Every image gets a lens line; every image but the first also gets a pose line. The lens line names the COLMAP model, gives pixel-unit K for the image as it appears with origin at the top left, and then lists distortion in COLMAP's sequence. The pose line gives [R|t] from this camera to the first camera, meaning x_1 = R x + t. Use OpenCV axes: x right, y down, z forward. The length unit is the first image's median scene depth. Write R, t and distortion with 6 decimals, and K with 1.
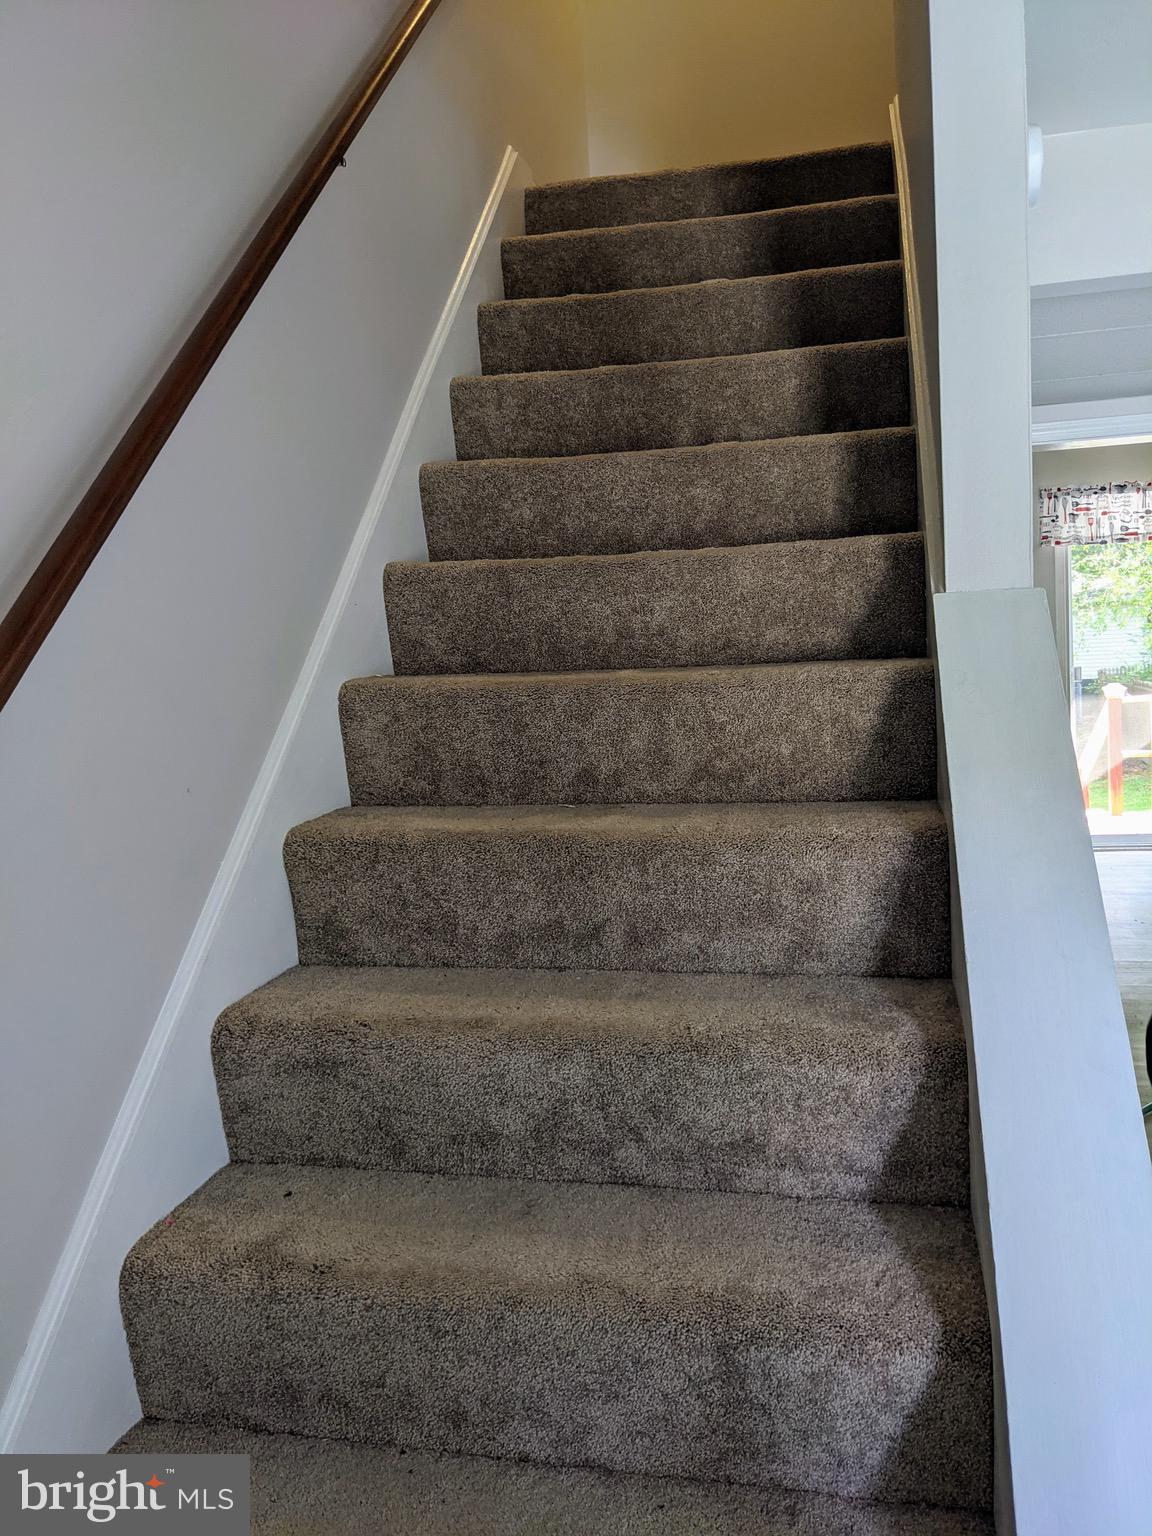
lens RADIAL K [[1231.2, 0, 583.1], [0, 1231.2, 761.3], [0, 0, 1]] dist [0.049689, -0.098861]
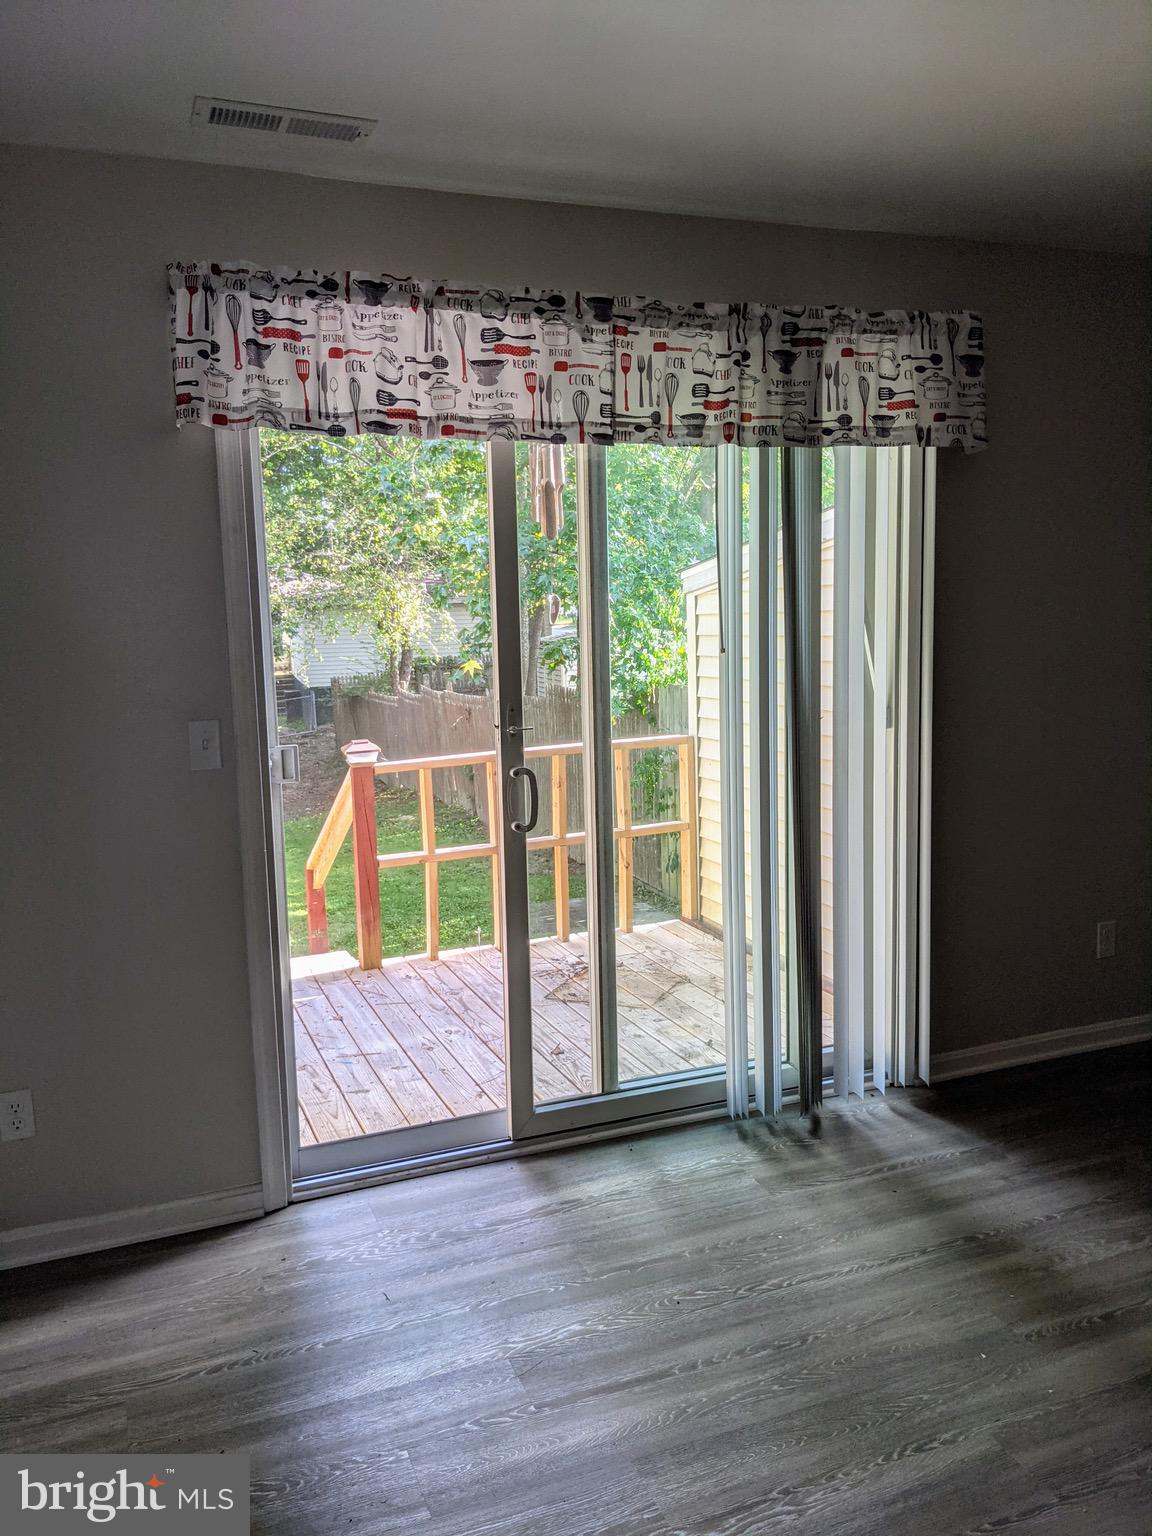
lens RADIAL K [[1231.2, 0, 583.1], [0, 1231.2, 761.3], [0, 0, 1]] dist [0.049689, -0.098861]
pose [[0.828116, -0.033045, 0.559582, 0.265769], [0.032425, 0.999413, 0.011033, -0.075670], [-0.559618, 0.009008, 0.828702, 0.640980]]
